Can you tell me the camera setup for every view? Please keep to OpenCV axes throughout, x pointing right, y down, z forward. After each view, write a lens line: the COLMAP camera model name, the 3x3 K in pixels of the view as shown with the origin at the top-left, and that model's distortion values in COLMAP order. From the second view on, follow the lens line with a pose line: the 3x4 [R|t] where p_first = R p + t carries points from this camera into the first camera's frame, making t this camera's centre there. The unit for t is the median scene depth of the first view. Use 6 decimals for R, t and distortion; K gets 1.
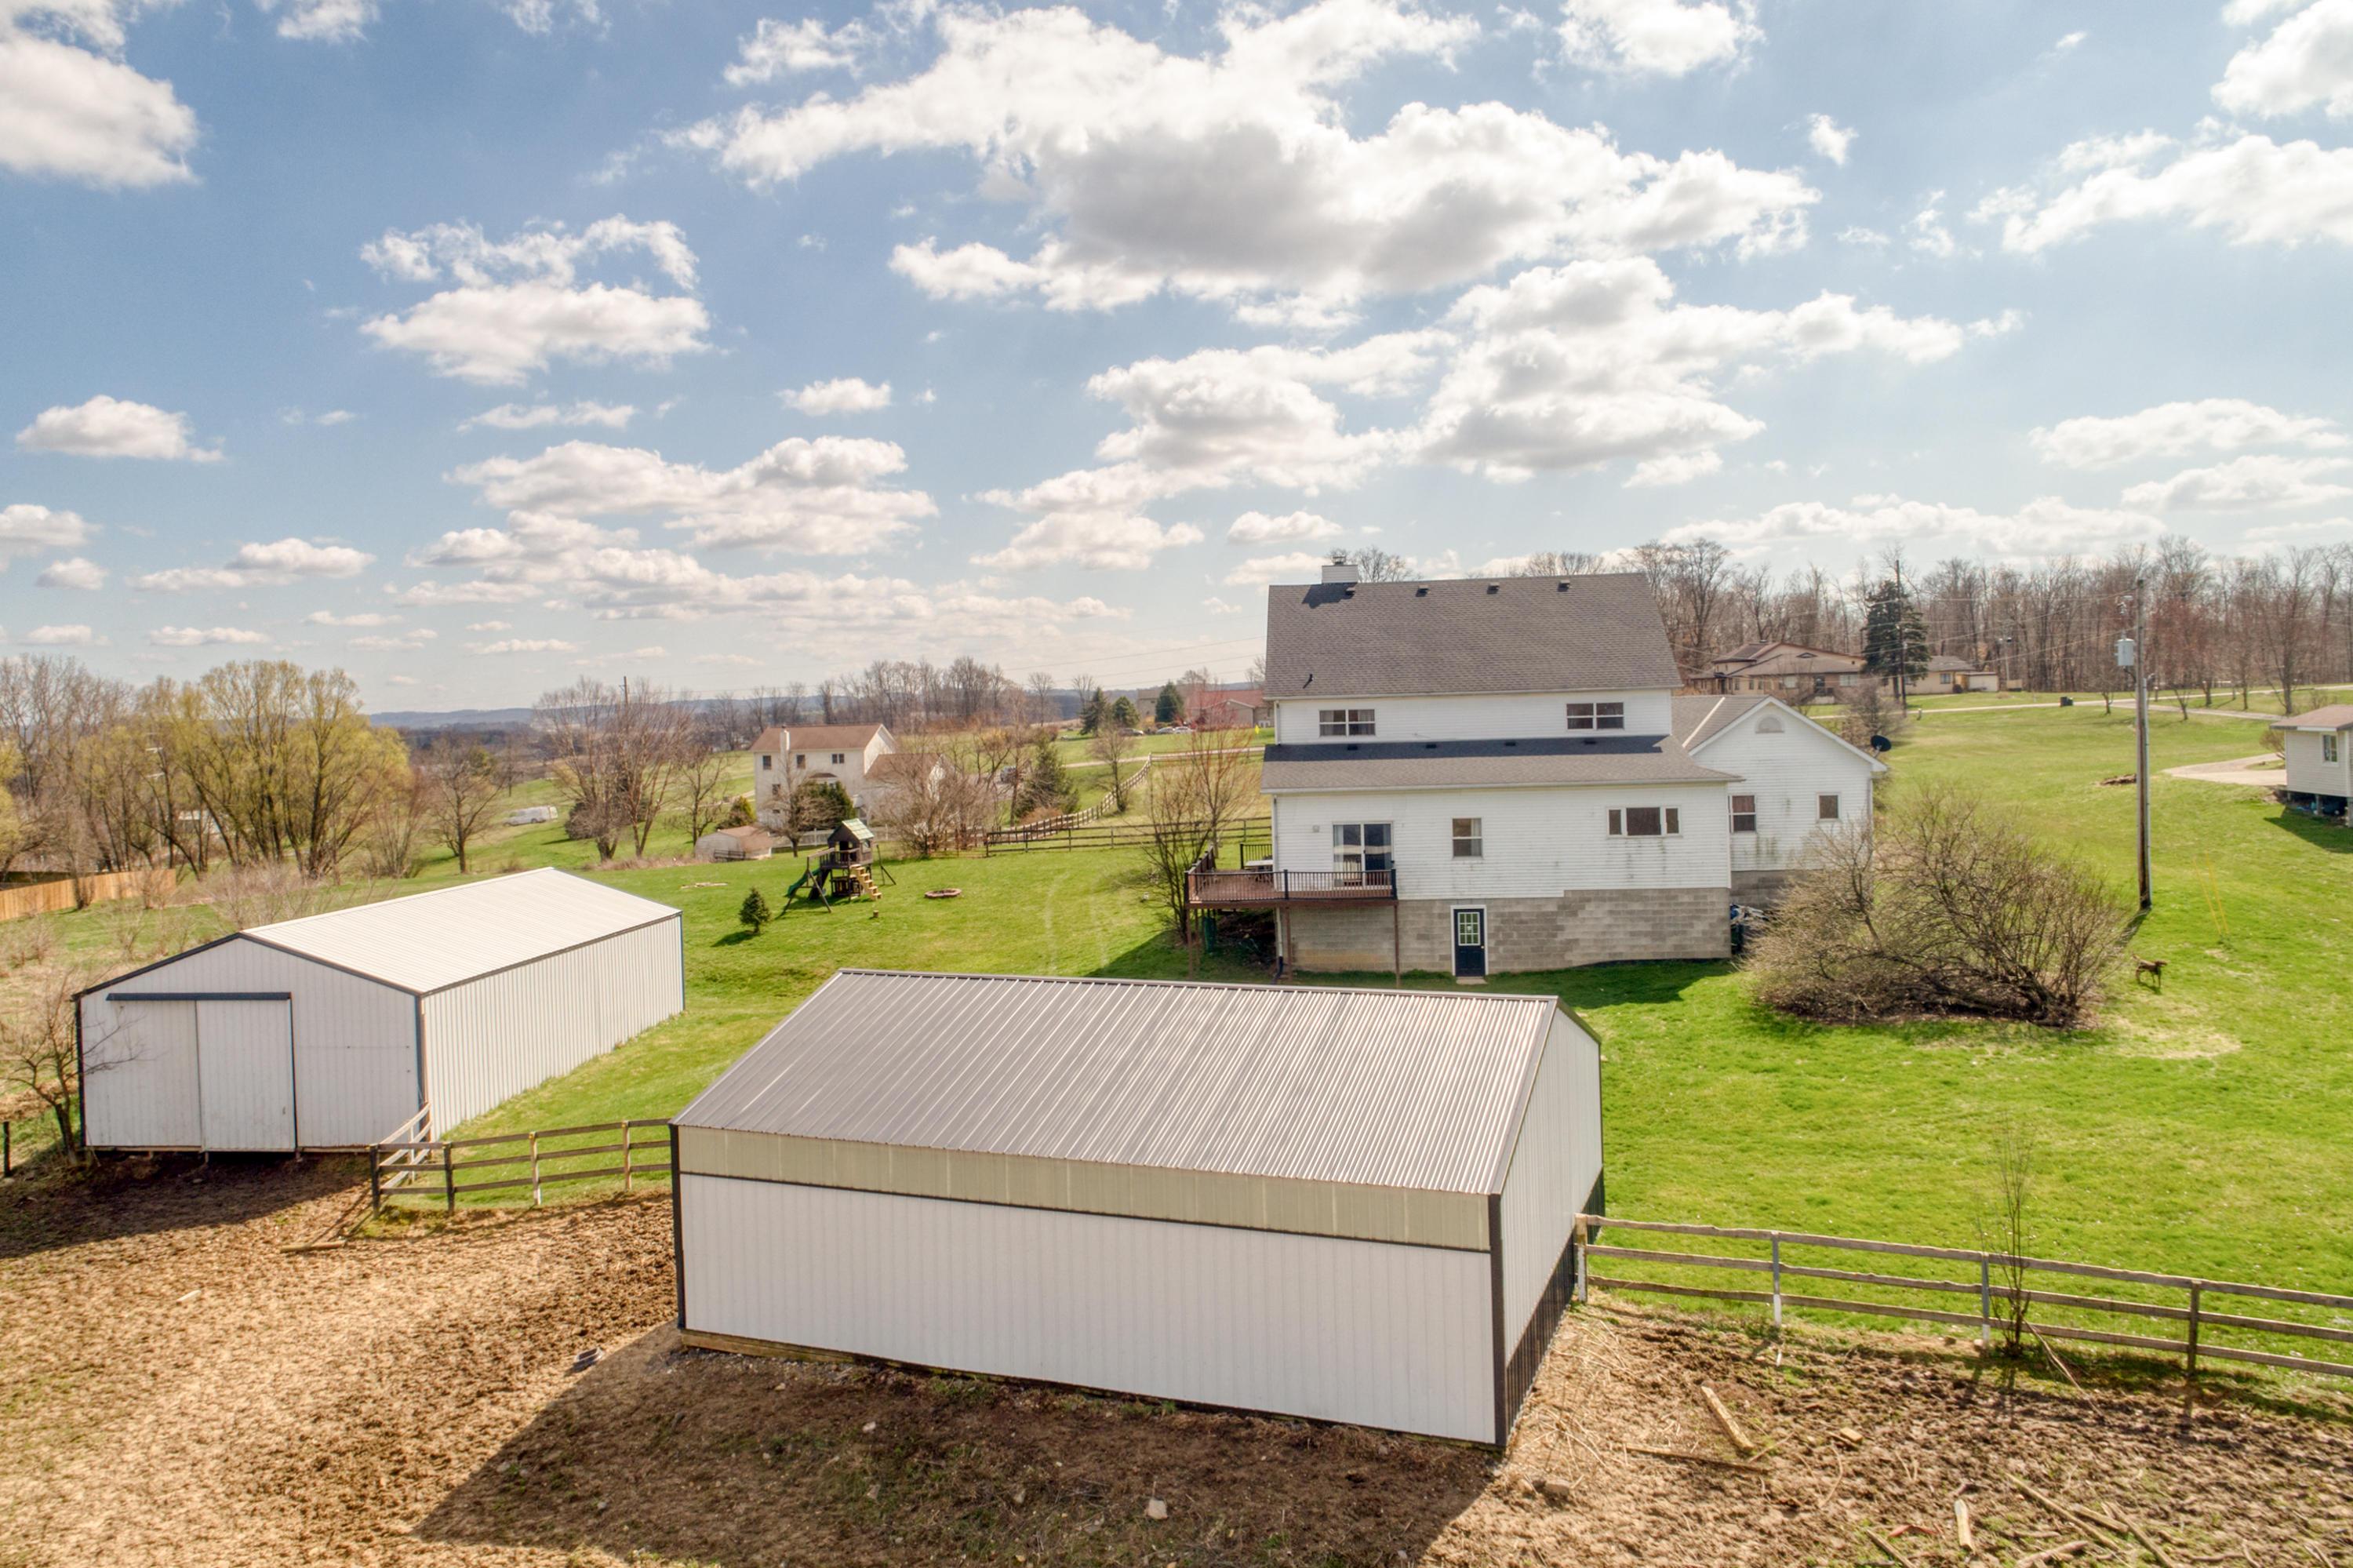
lens RADIAL K [[1659.3, 0, 1173.7], [0, 1659.3, 715.1], [0, 0, 1]] dist [0.000396, 0.001917]
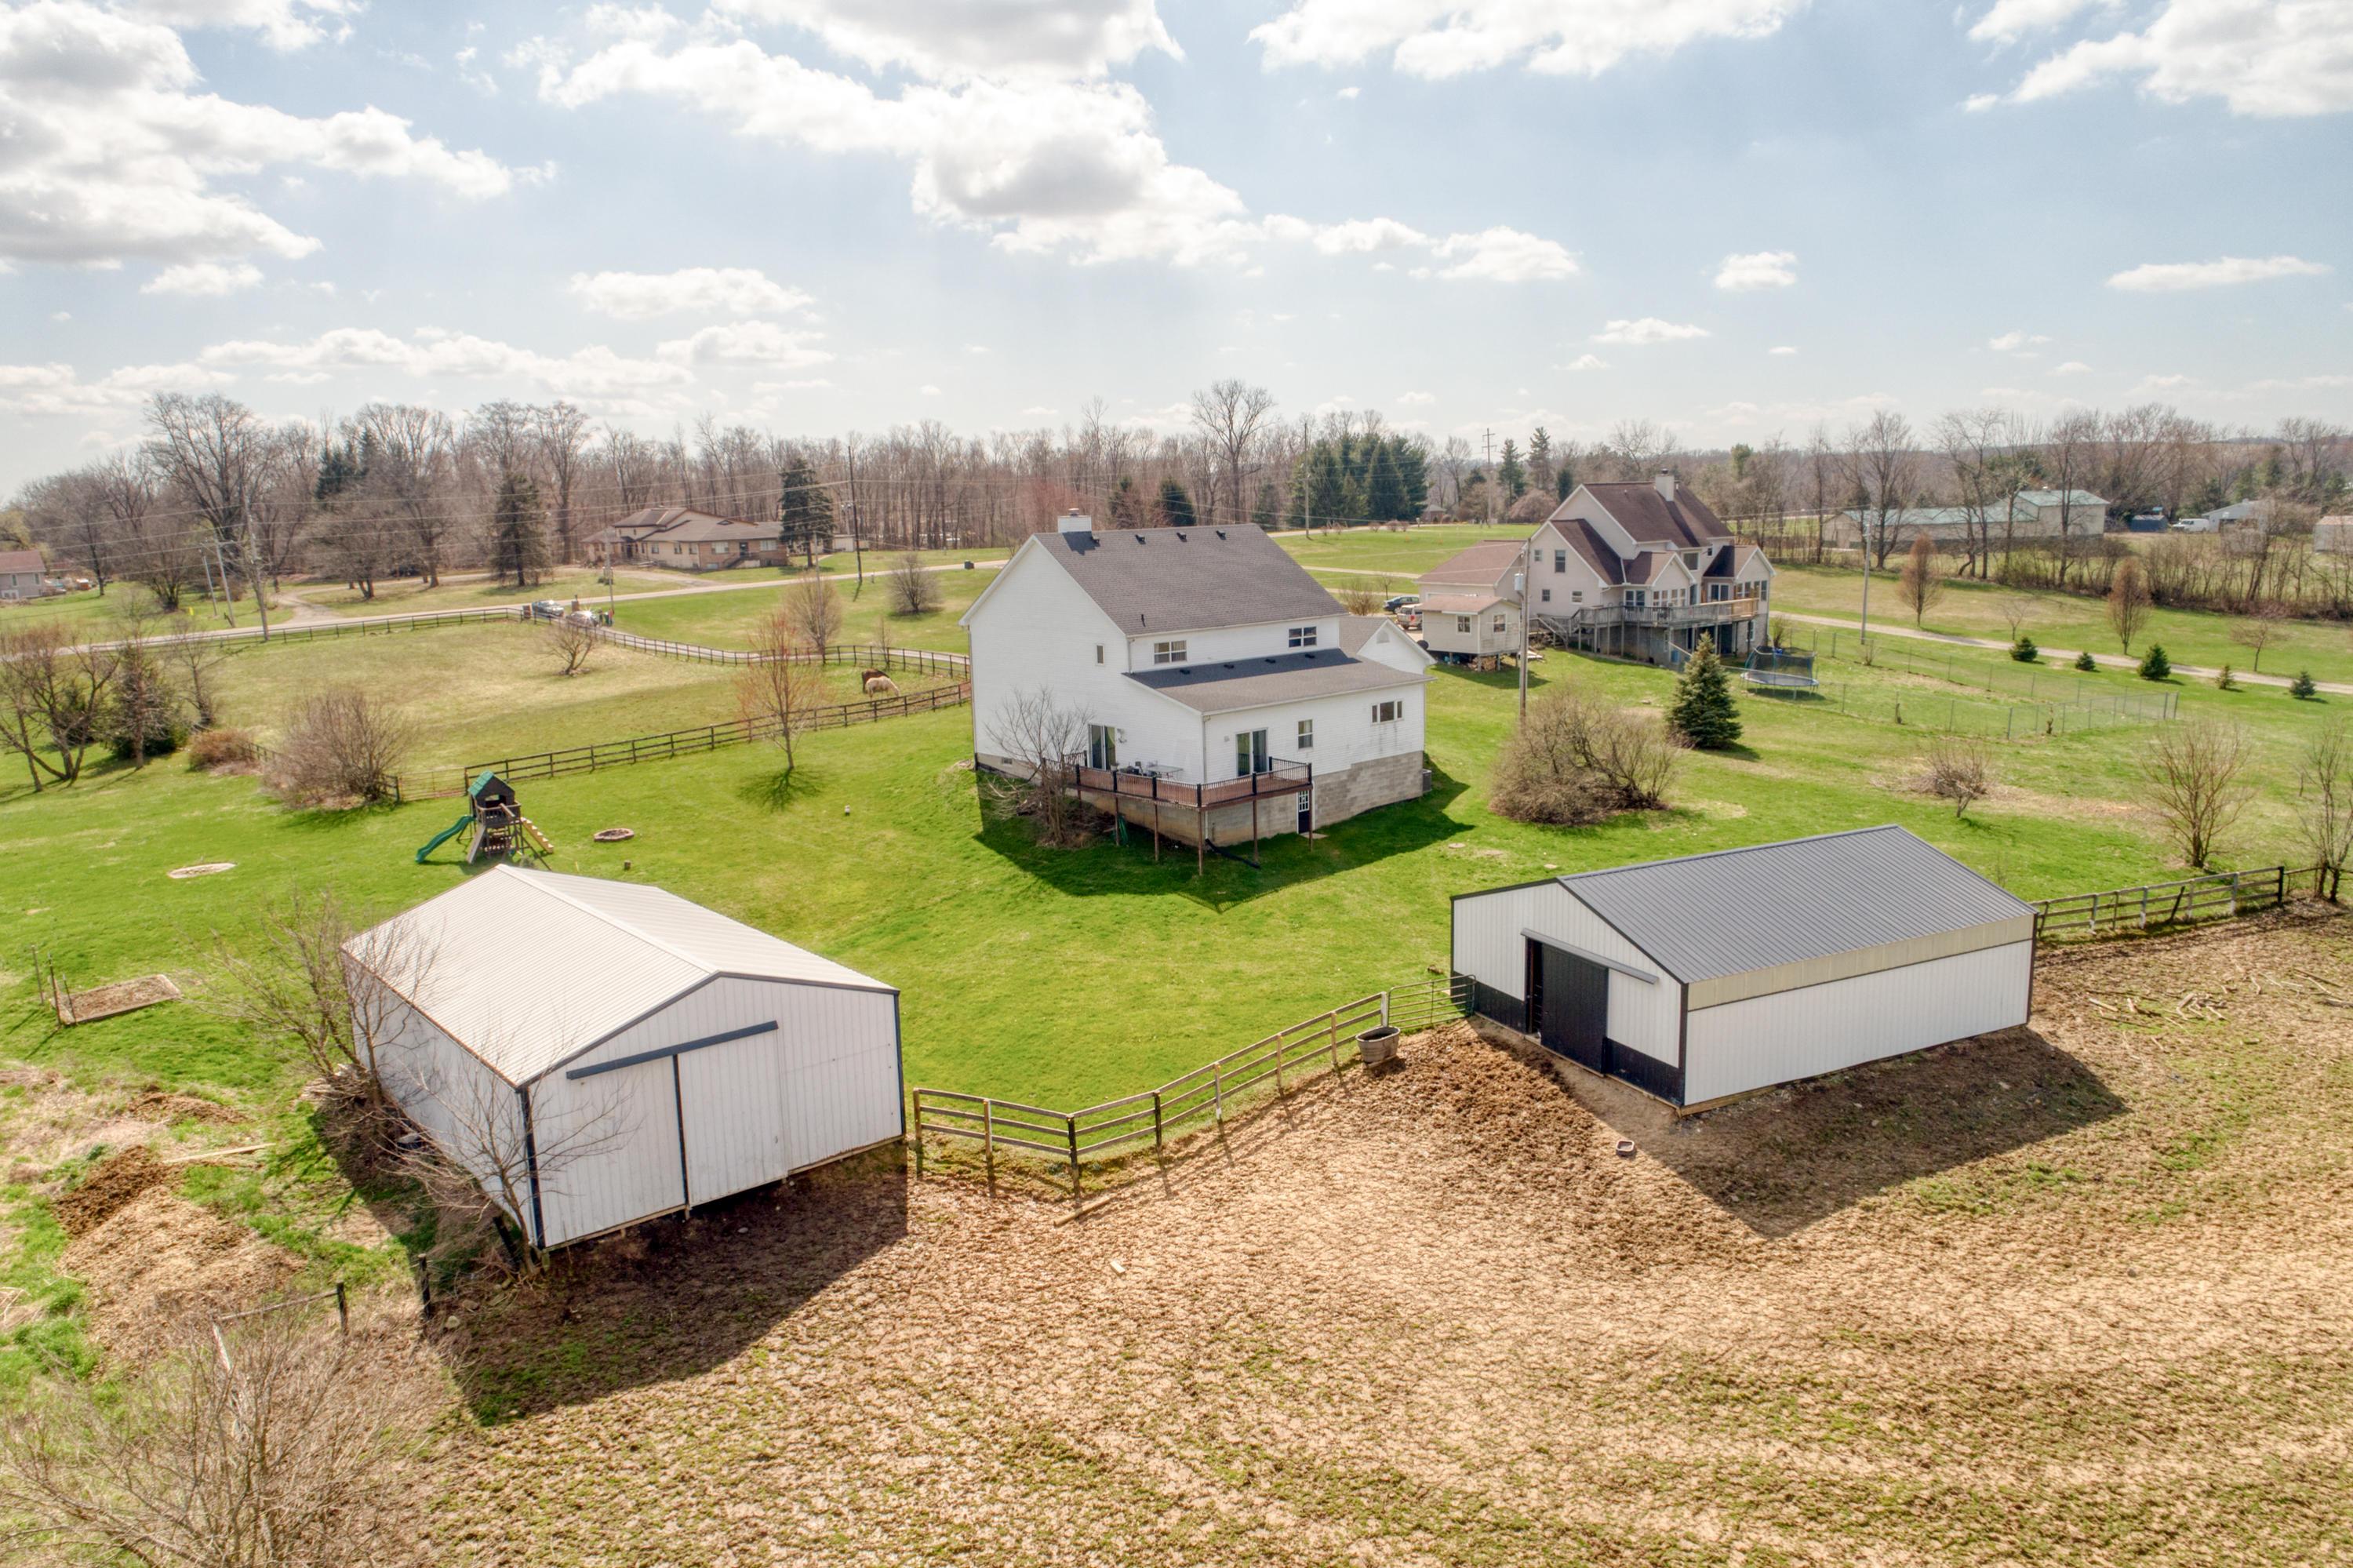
lens RADIAL K [[1590.2, 0, 1176.0], [0, 1590.2, 758.4], [0, 0, 1]] dist [-0.005030, 0.006447]
pose [[0.677148, -0.111109, 0.727410, -1.009827], [0.014653, 0.990375, 0.137636, -0.105796], [-0.735701, -0.082541, 0.672258, 0.215004]]
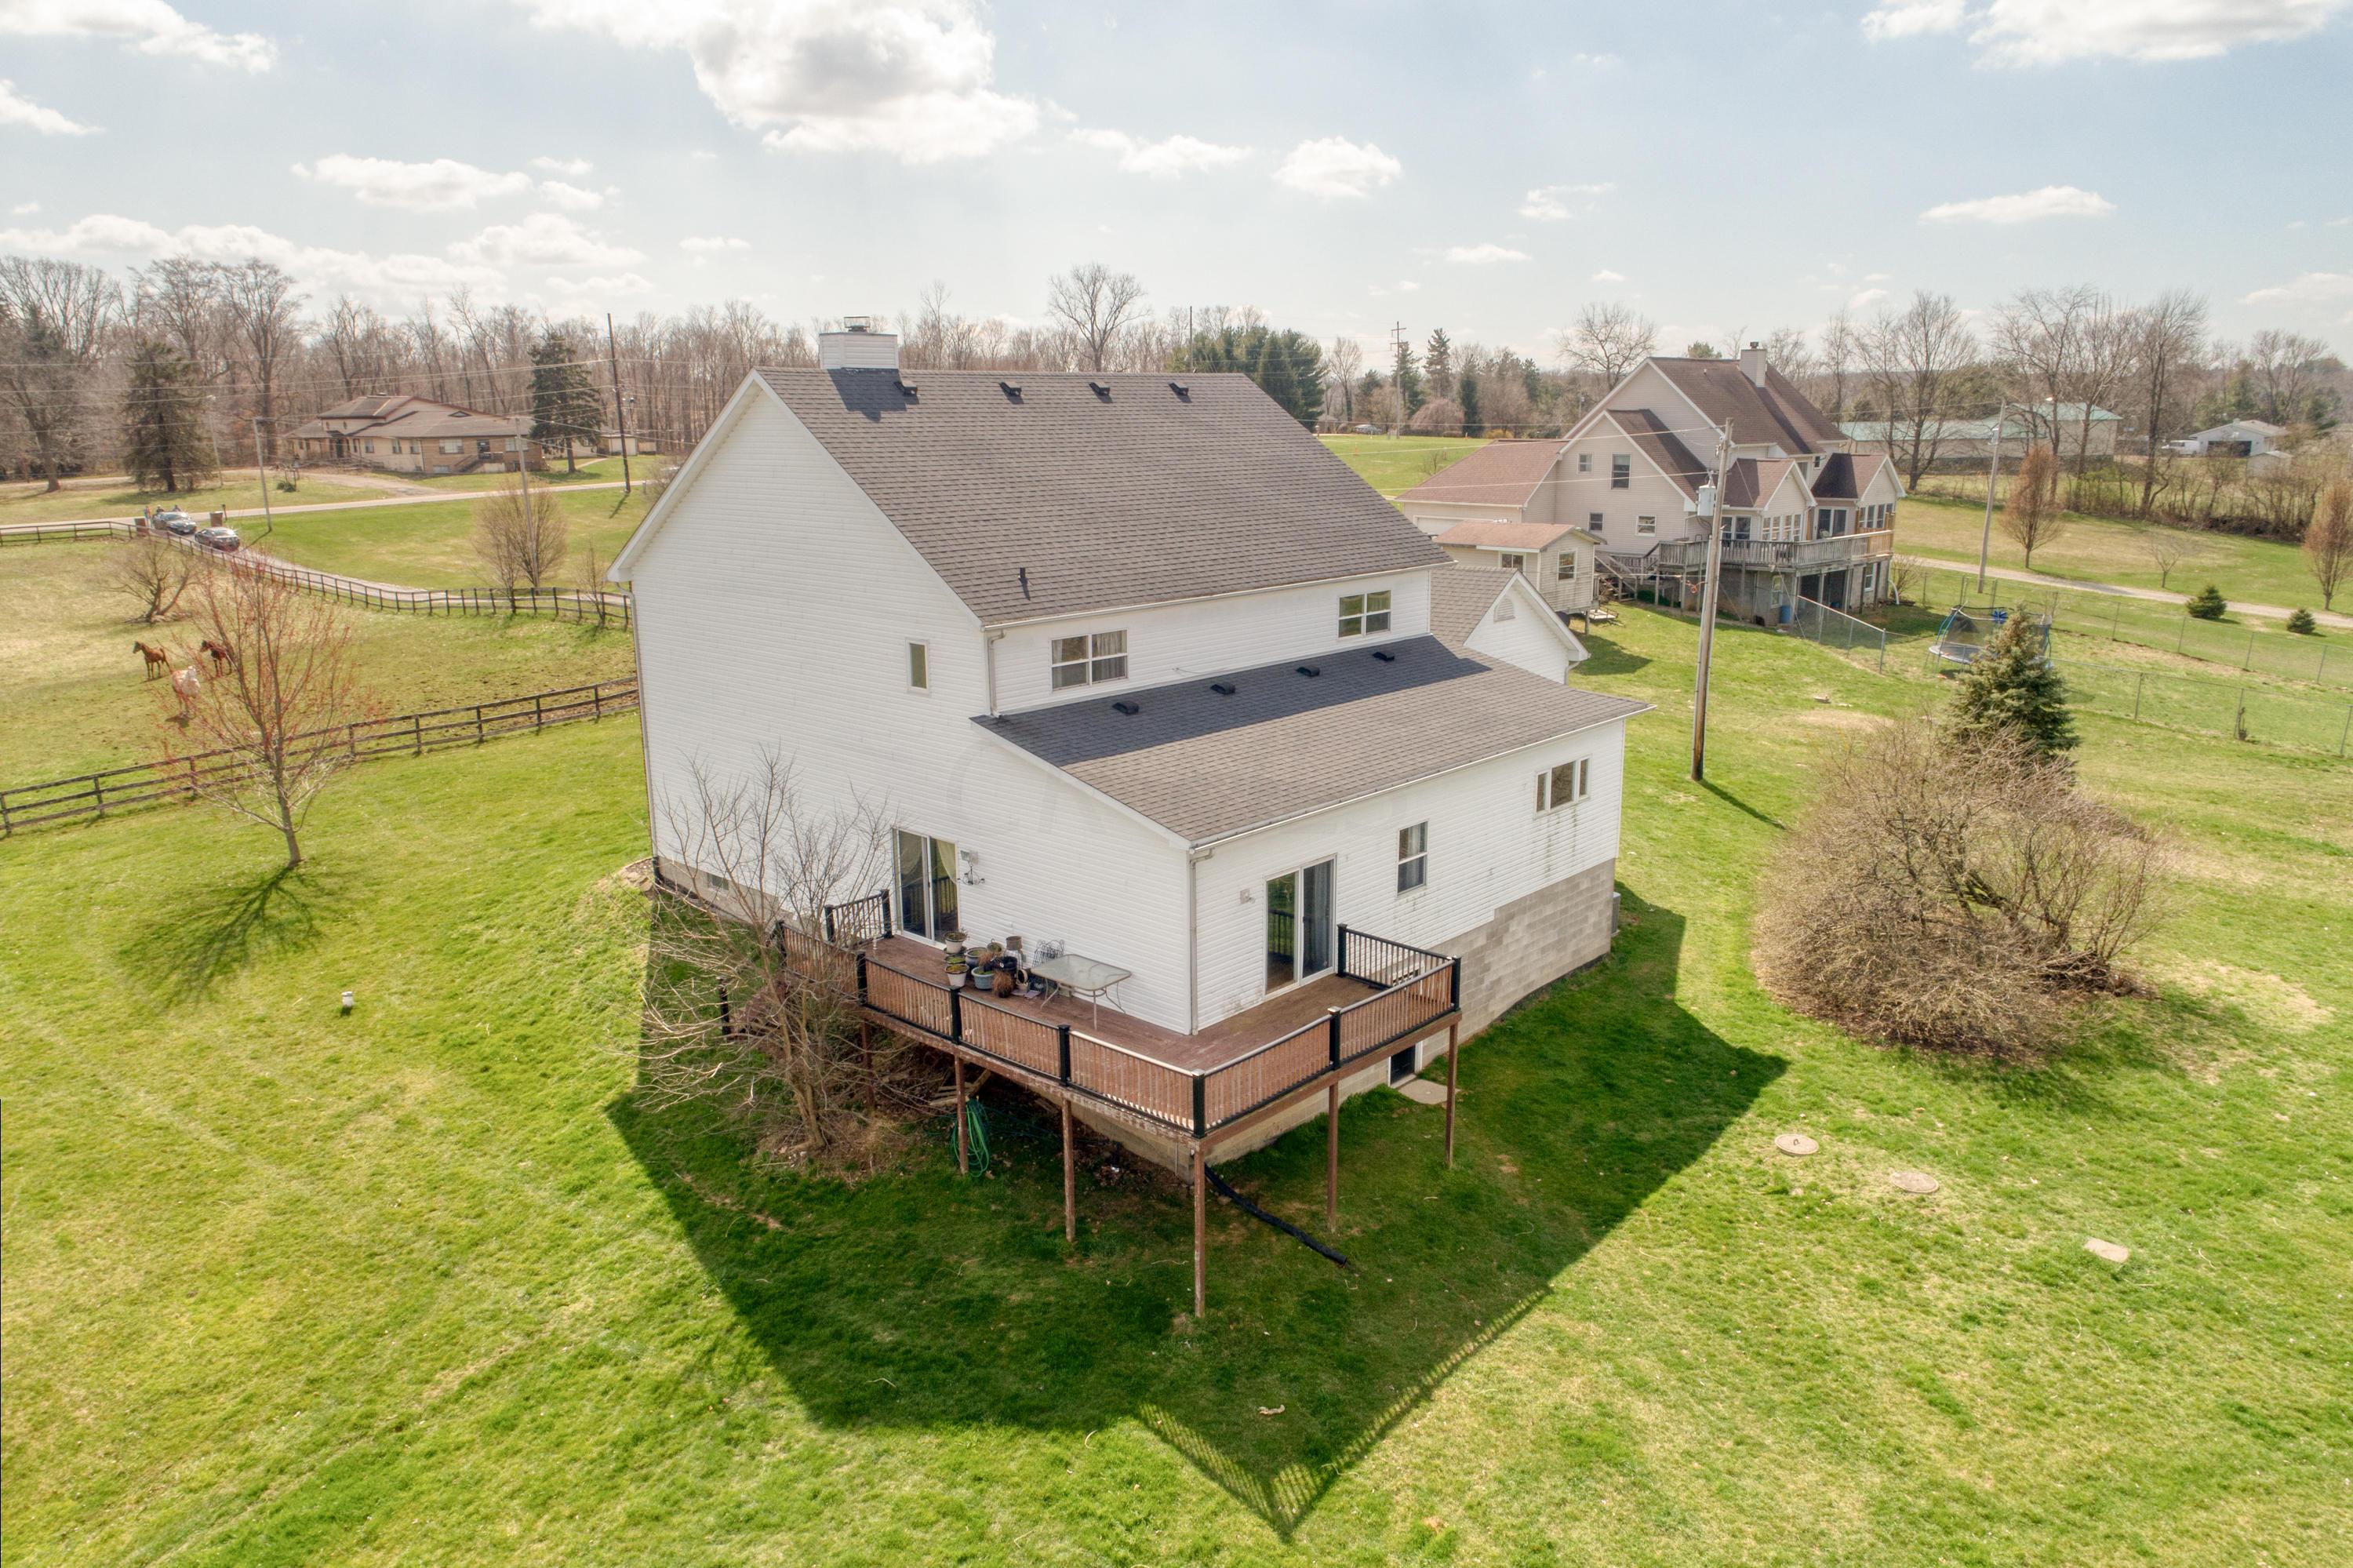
lens RADIAL K [[1582.1, 0, 1174.2], [0, 1582.1, 780.3], [0, 0, 1]] dist [-0.001342, 0.002078]
pose [[0.605651, -0.160592, 0.779357, -0.353076], [-0.000196, 0.979393, 0.201963, -0.075953], [-0.795730, -0.122472, 0.593139, 0.863655]]
